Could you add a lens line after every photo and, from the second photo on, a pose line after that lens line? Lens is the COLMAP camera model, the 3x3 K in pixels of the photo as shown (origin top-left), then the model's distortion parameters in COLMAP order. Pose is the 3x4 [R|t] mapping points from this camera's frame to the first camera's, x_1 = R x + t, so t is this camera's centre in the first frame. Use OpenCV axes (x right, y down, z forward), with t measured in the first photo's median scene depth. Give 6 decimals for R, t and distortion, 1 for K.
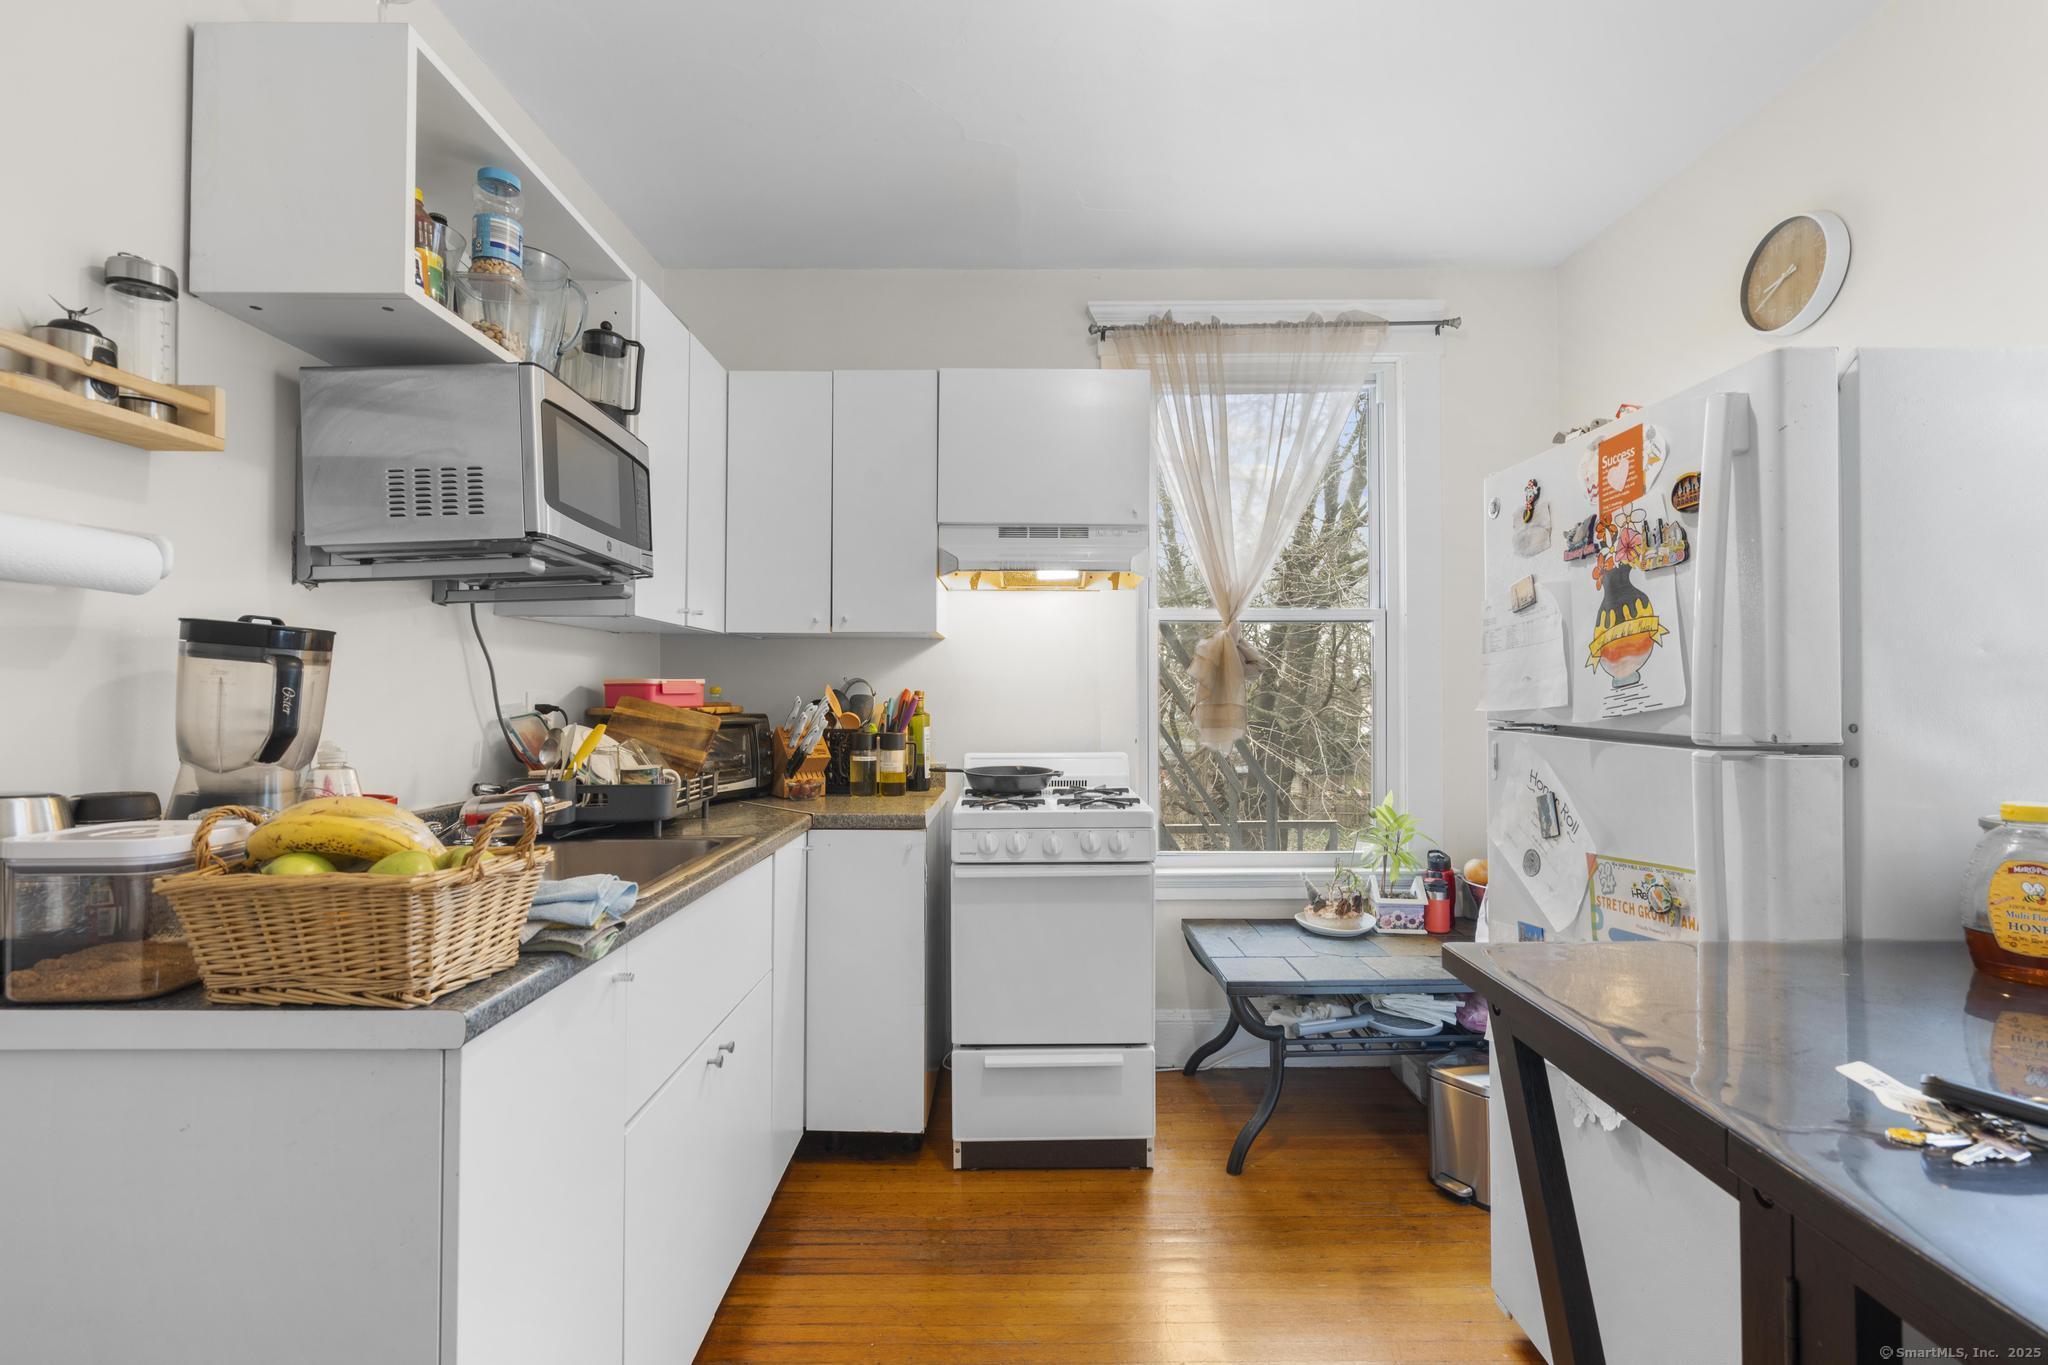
lens RADIAL K [[917.1, 0, 1016.8], [0, 917.1, 680.1], [0, 0, 1]] dist [-0.009845, 0.002796]
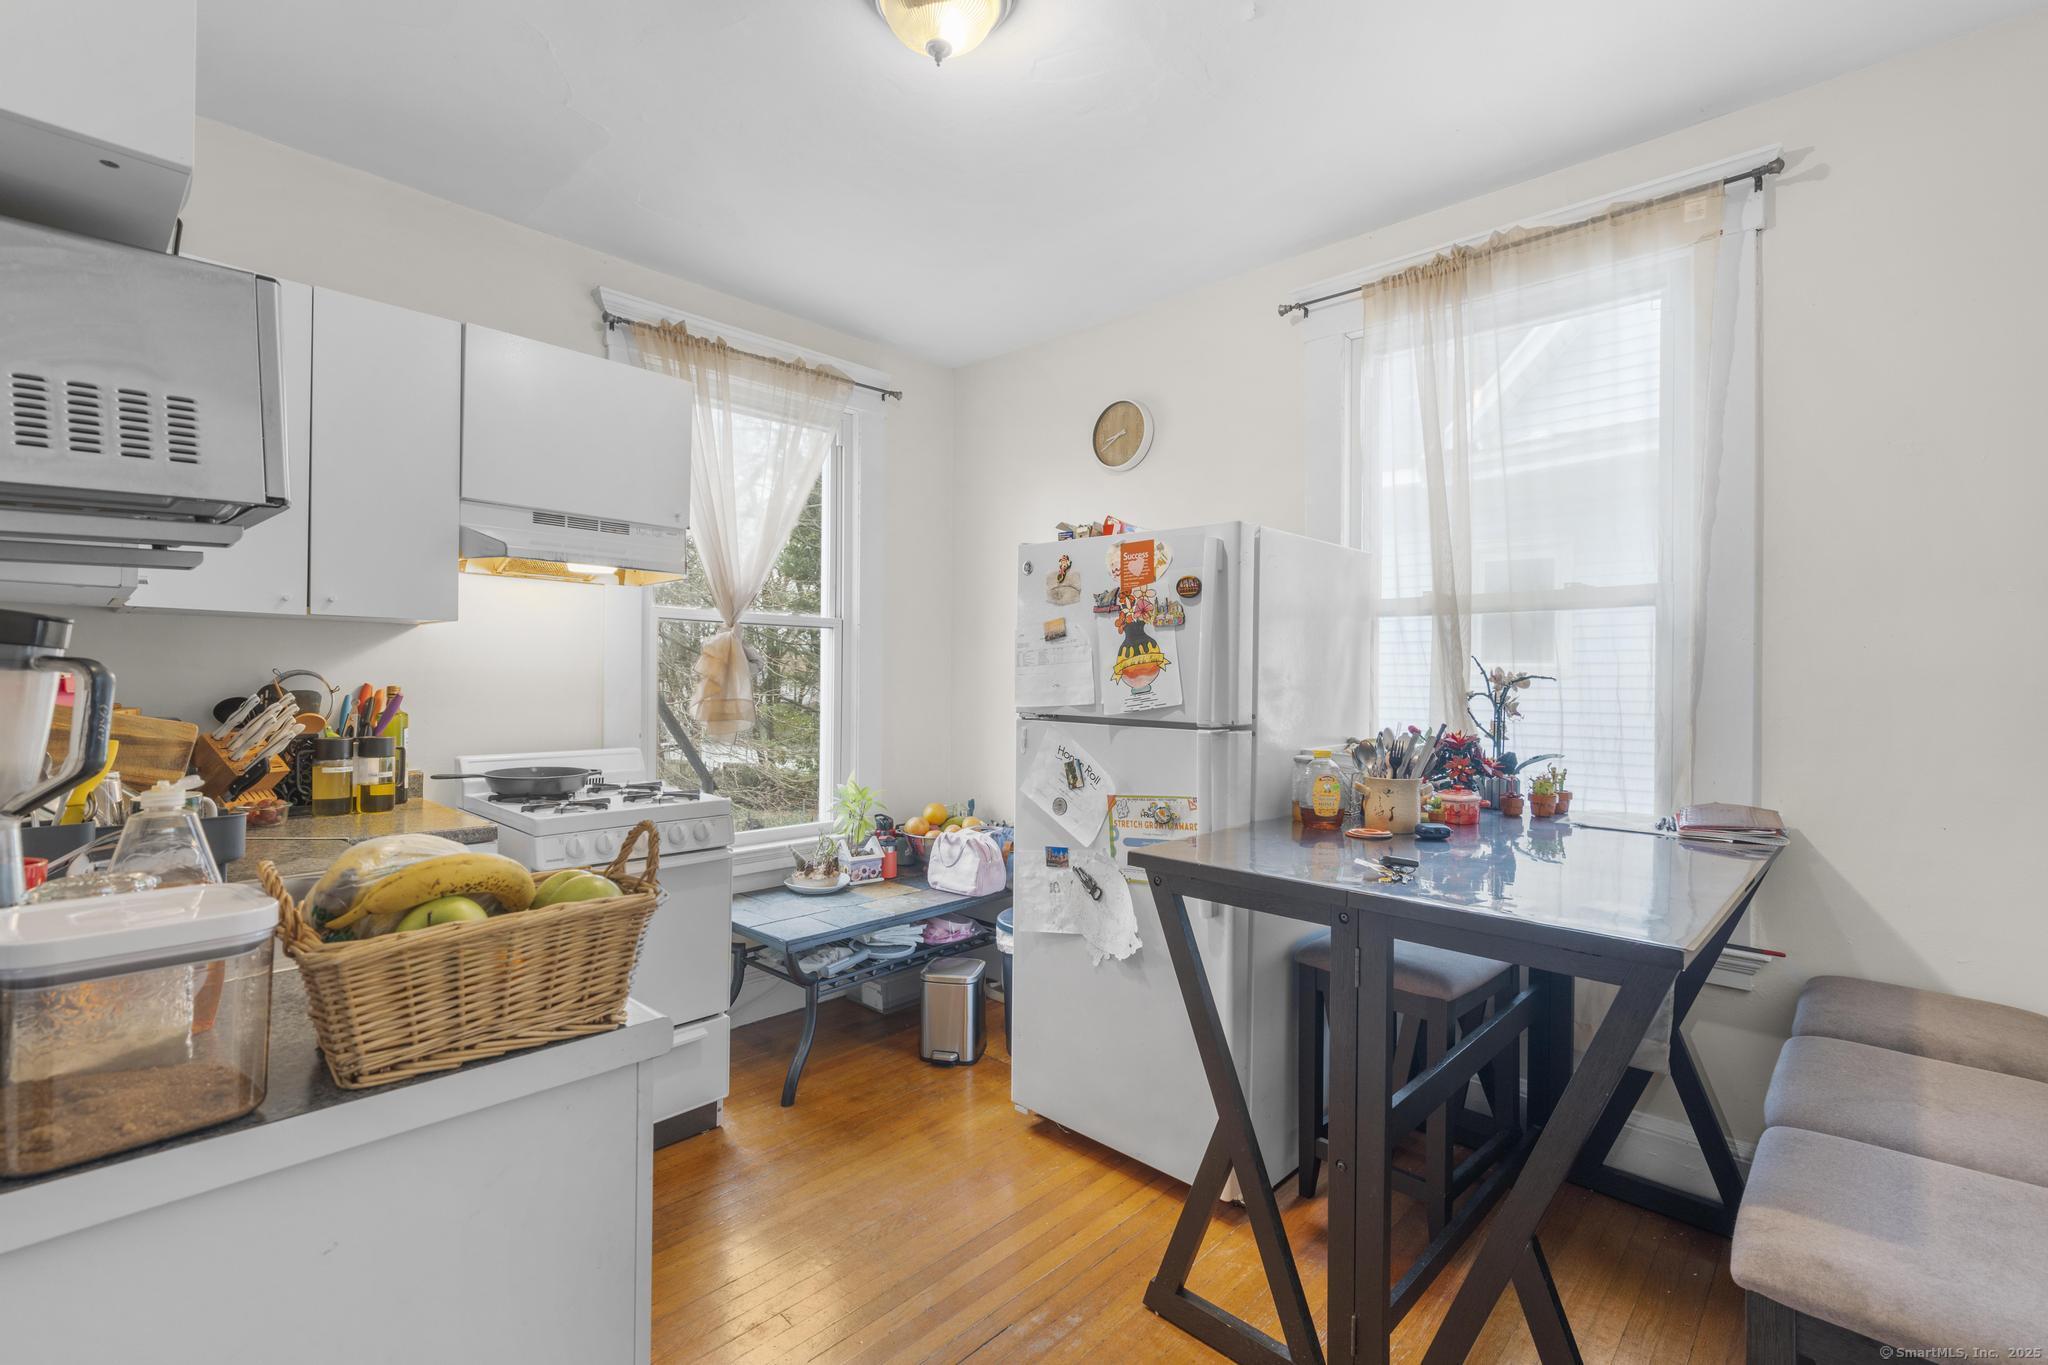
lens RADIAL K [[917.1, 0, 1026.7], [0, 917.1, 682.0], [0, 0, 1]] dist [-0.009845, 0.002796]
pose [[0.684930, 0.006076, 0.728583, -0.386601], [-0.019646, 0.999756, 0.010131, -0.014597], [-0.728344, -0.021253, 0.684882, -0.003998]]
